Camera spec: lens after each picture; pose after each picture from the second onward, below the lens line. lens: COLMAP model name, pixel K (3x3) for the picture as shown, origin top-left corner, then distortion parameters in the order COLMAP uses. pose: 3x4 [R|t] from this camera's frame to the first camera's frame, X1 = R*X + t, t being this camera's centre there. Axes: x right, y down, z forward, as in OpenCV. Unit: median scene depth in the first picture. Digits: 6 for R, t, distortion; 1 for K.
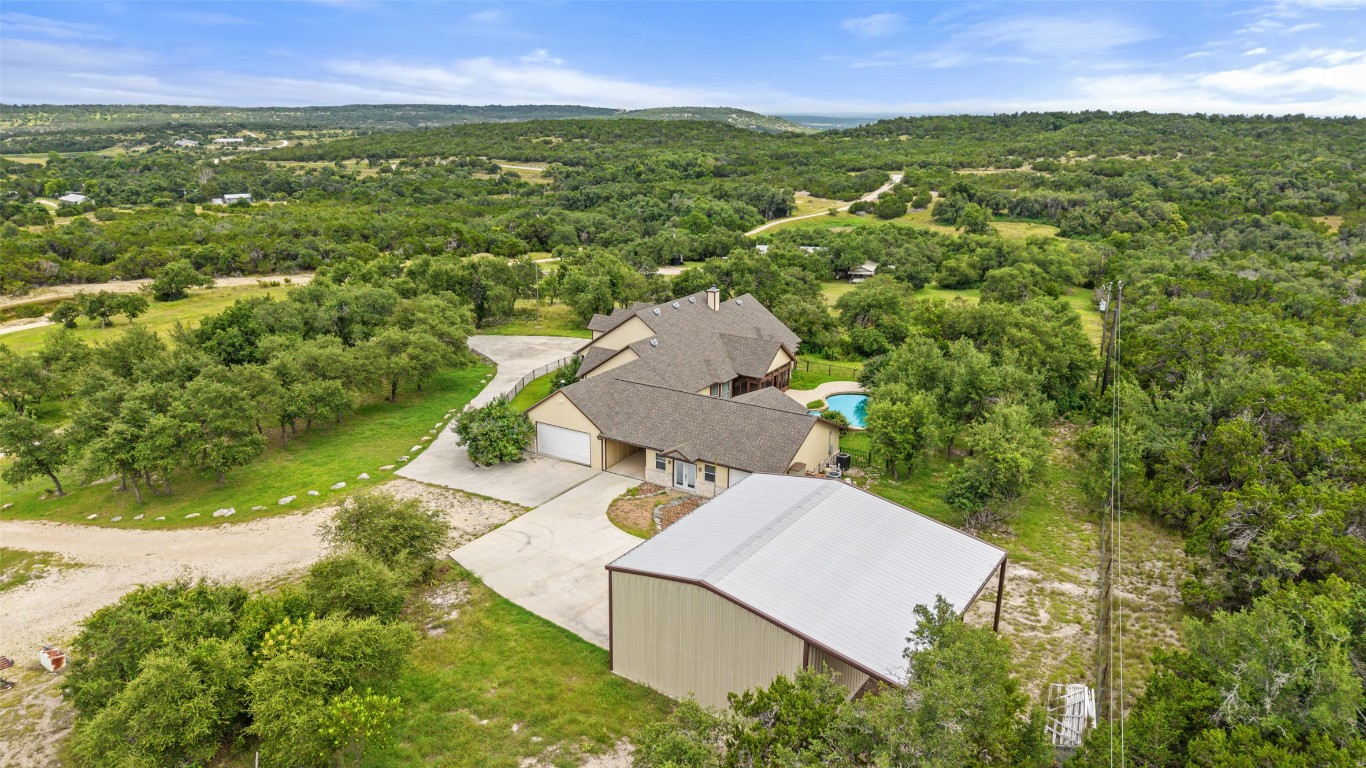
lens RADIAL K [[901.1, 0, 691.4], [0, 901.1, 391.4], [0, 0, 1]] dist [-0.000922, -0.010141]
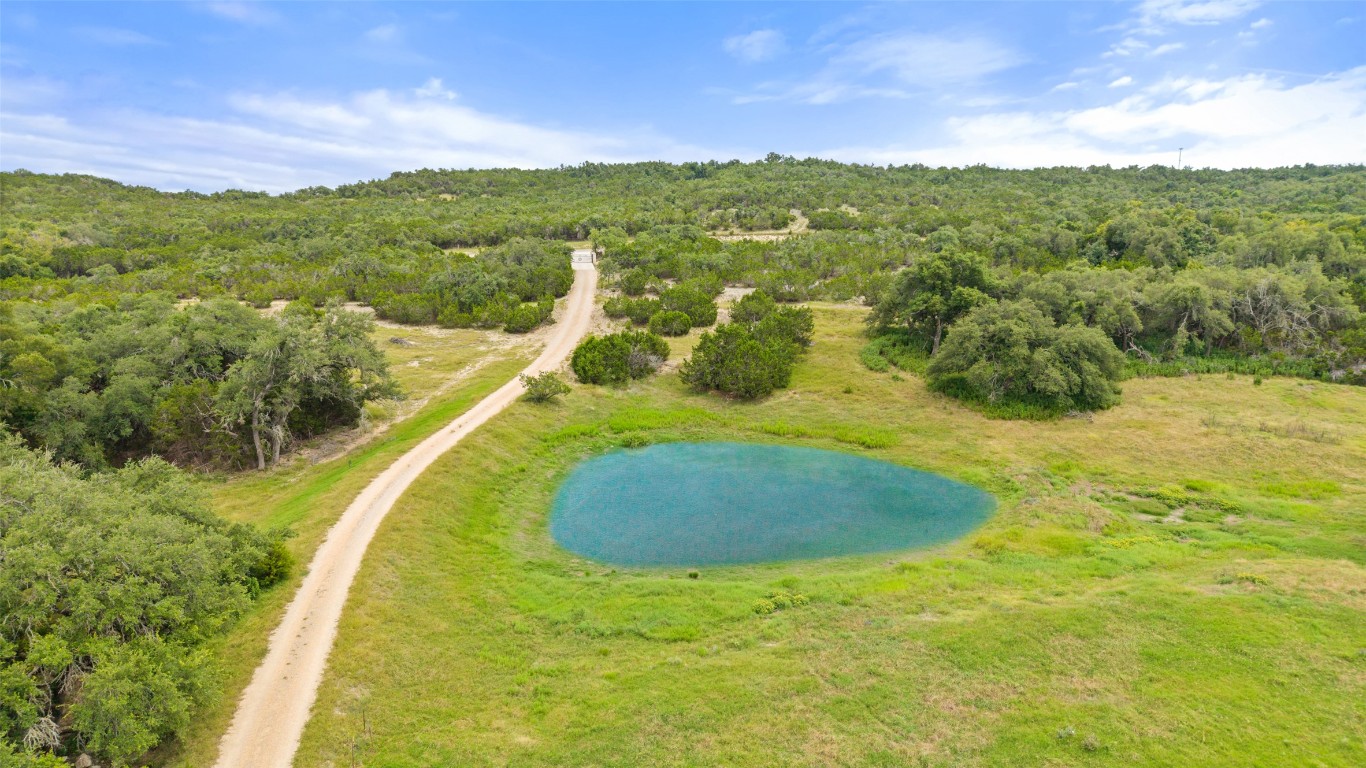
lens RADIAL K [[901.1, 0, 681.1], [0, 901.1, 380.7], [0, 0, 1]] dist [-0.000922, -0.010141]
pose [[0.837078, -0.113622, 0.535154, 0.049255], [0.168418, 0.984209, -0.054474, -0.166944], [-0.520514, 0.135728, 0.842996, 0.704370]]
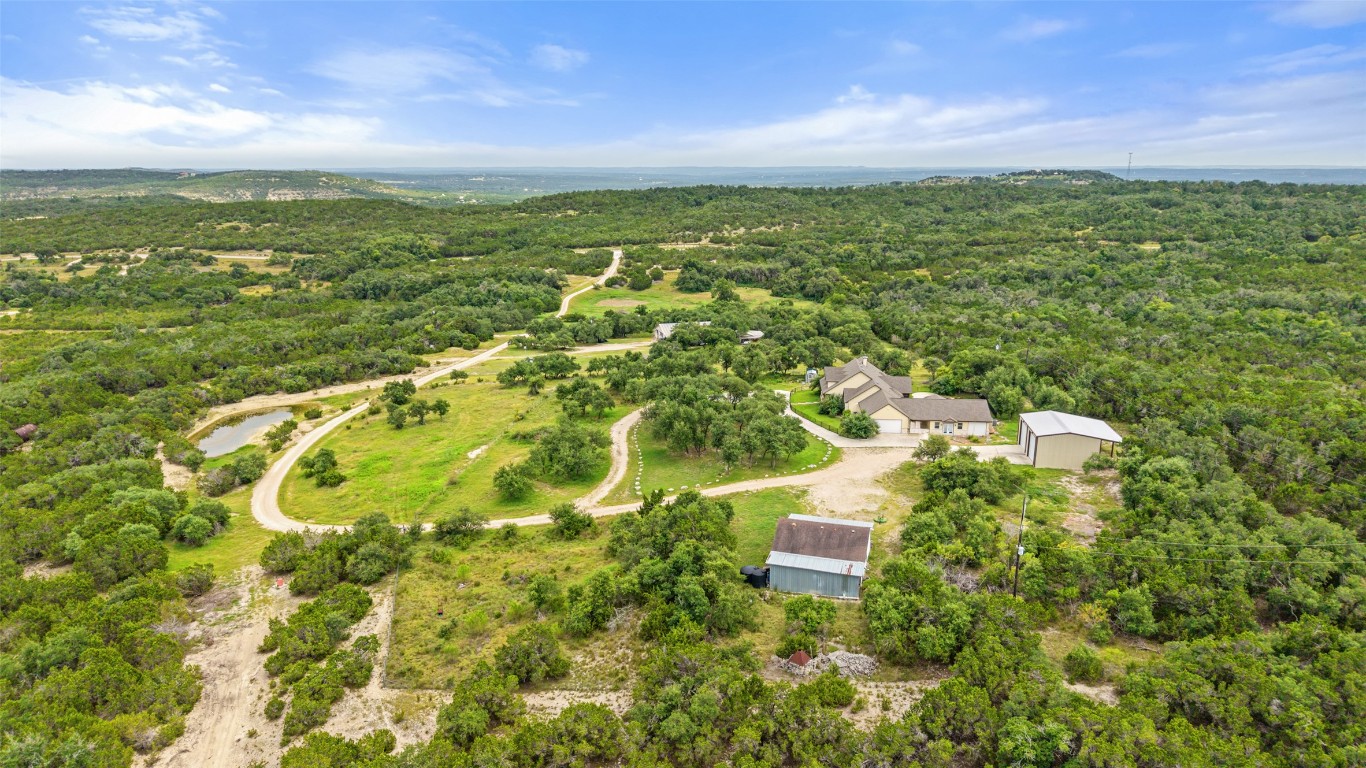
lens RADIAL K [[901.1, 0, 690.0], [0, 901.1, 383.3], [0, 0, 1]] dist [-0.000922, -0.010141]
pose [[0.892589, -0.110737, 0.437062, -0.266405], [0.138206, 0.989904, -0.031442, -0.008775], [-0.429167, 0.088469, 0.898882, -0.154820]]
